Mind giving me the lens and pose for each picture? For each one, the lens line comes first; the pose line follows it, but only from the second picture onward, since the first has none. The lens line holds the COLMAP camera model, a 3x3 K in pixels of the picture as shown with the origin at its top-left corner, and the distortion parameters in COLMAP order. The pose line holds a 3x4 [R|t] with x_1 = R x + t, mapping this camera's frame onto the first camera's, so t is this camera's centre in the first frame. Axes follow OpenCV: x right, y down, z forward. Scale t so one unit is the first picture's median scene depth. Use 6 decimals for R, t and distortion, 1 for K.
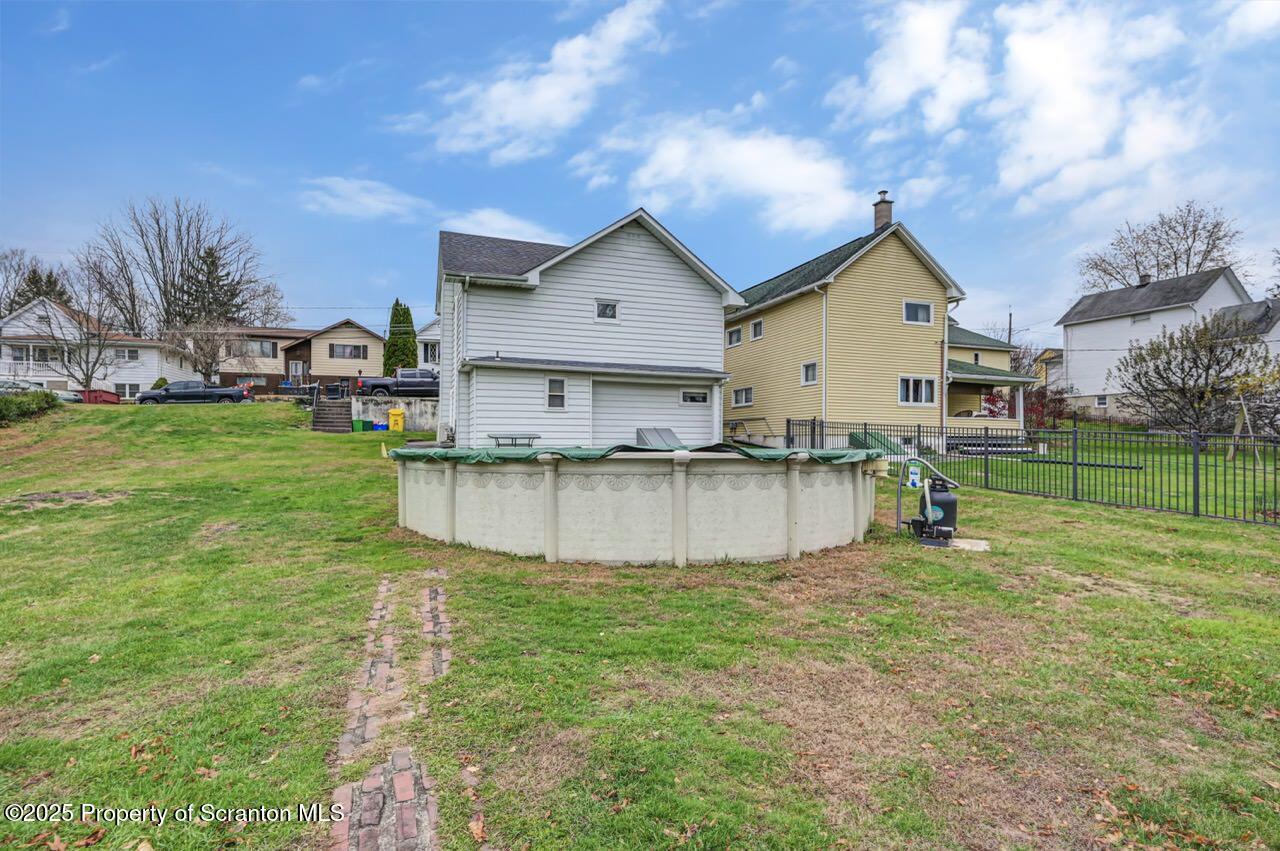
lens RADIAL K [[645.5, 0, 639.3], [0, 645.5, 445.7], [0, 0, 1]] dist [-0.000019, 0.000201]
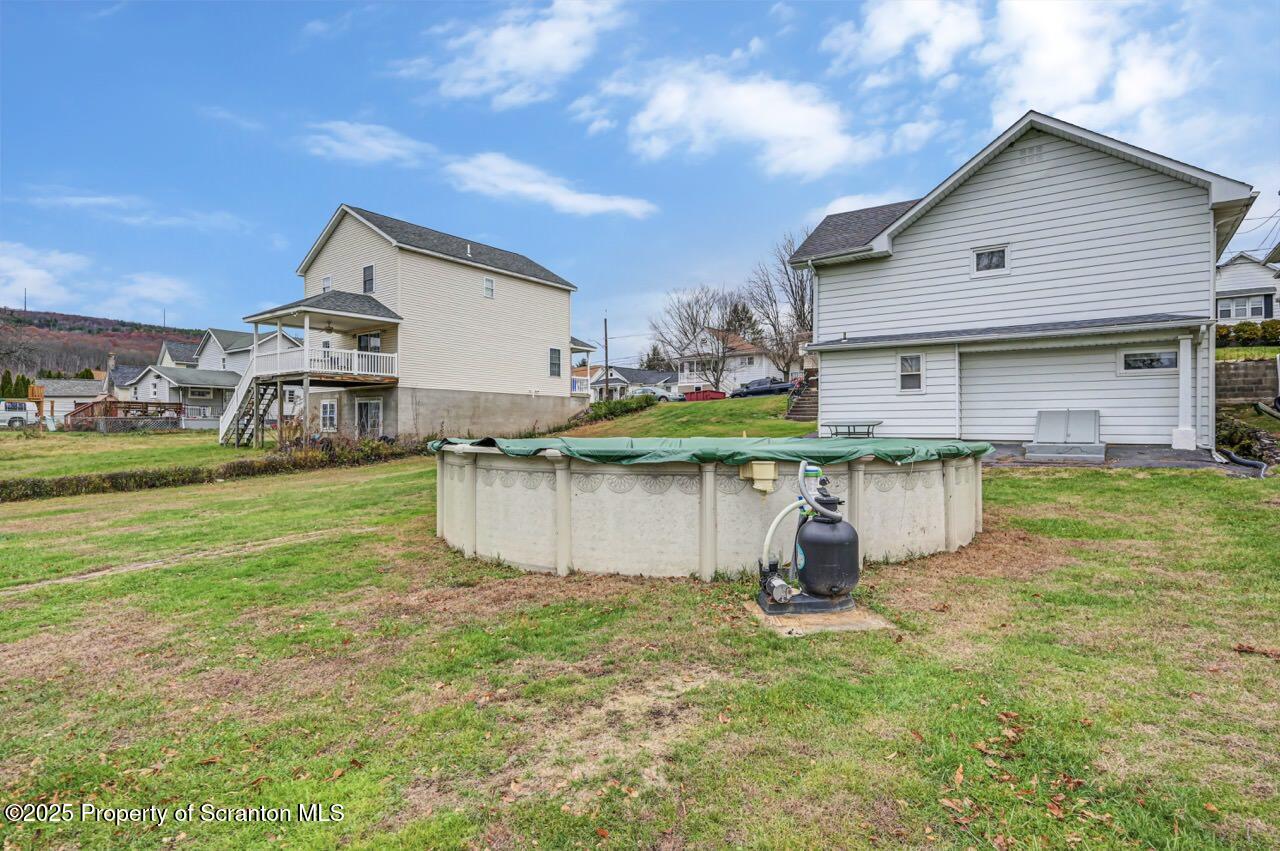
lens RADIAL K [[642.1, 0, 640.0], [0, 642.1, 425.5], [0, 0, 1]] dist [0.000160, 0.000261]
pose [[0.553305, -0.005120, -0.832963, 0.354032], [-0.001506, 0.999973, -0.007147, -0.004909], [0.832977, 0.005209, 0.553283, 0.223110]]
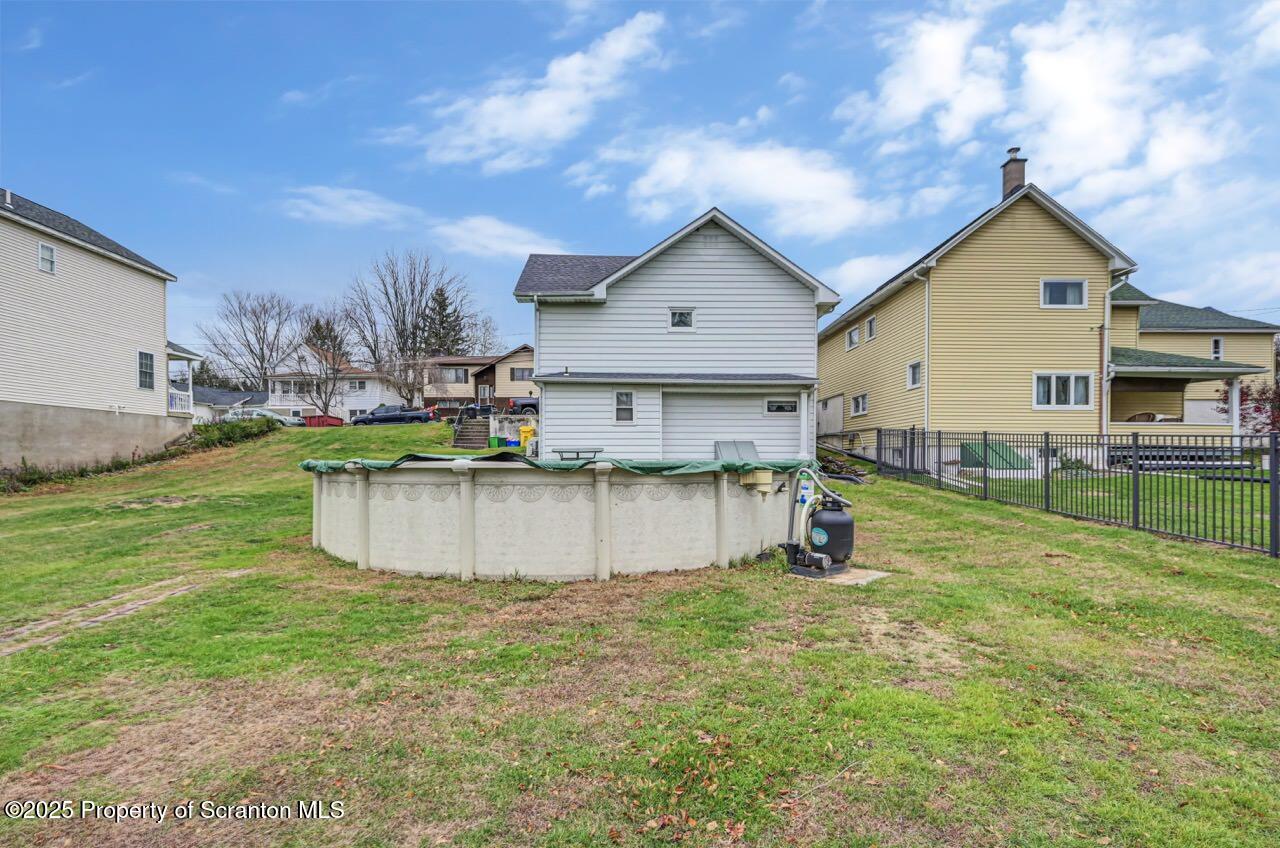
lens RADIAL K [[656.6, 0, 639.2], [0, 656.6, 464.8], [0, 0, 1]] dist [0.000707, 0.000349]
pose [[0.943874, -0.000054, -0.330305, 0.210948], [0.001317, 0.999993, 0.003599, 0.004026], [0.330302, -0.003832, 0.943867, 0.055708]]
